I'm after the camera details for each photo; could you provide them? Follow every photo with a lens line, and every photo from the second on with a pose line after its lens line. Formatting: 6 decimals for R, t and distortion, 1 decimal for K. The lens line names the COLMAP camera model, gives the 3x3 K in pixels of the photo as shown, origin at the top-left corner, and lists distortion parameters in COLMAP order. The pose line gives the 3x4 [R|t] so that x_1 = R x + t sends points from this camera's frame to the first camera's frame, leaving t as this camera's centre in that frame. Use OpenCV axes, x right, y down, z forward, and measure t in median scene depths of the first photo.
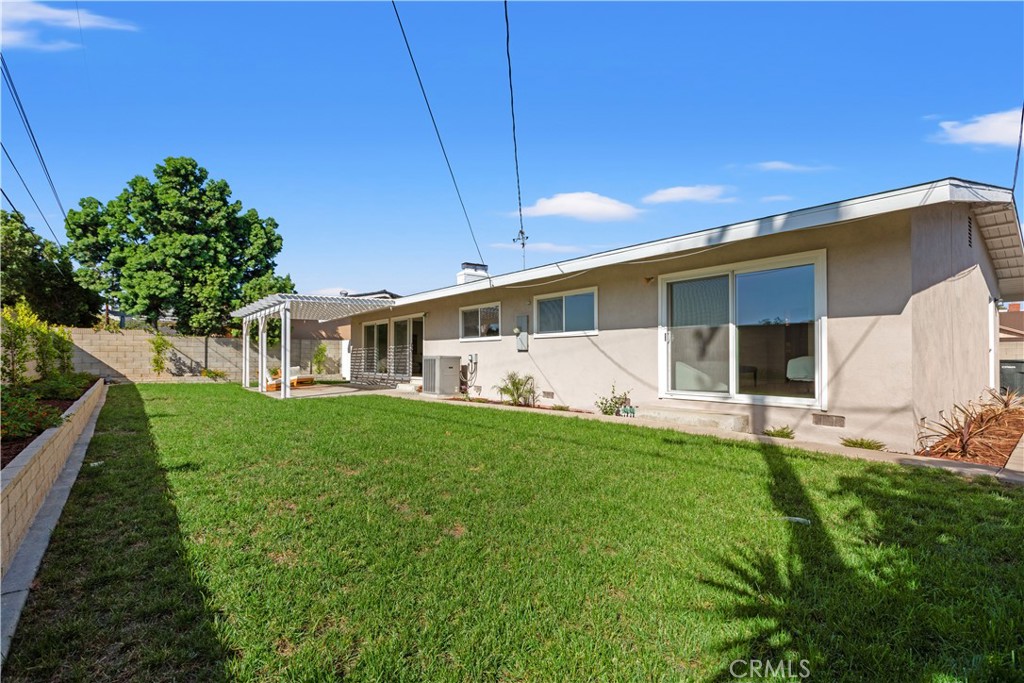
lens RADIAL K [[462.4, 0, 512.7], [0, 462.4, 343.8], [0, 0, 1]] dist [0.007090, -0.003965]
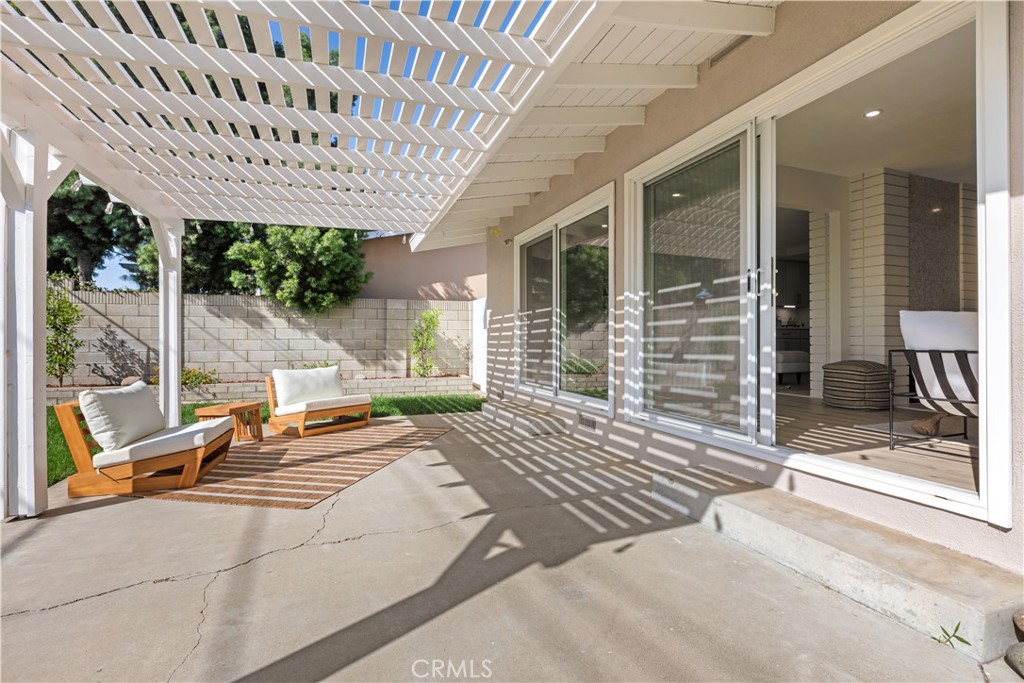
lens RADIAL K [[489.2, 0, 521.6], [0, 489.2, 338.5], [0, 0, 1]] dist [-0.018137, 0.000860]
pose [[0.951627, -0.000806, -0.307253, -0.215115], [0.010226, 0.999526, 0.029050, 0.018343], [0.307084, -0.030787, 0.951184, 0.673736]]
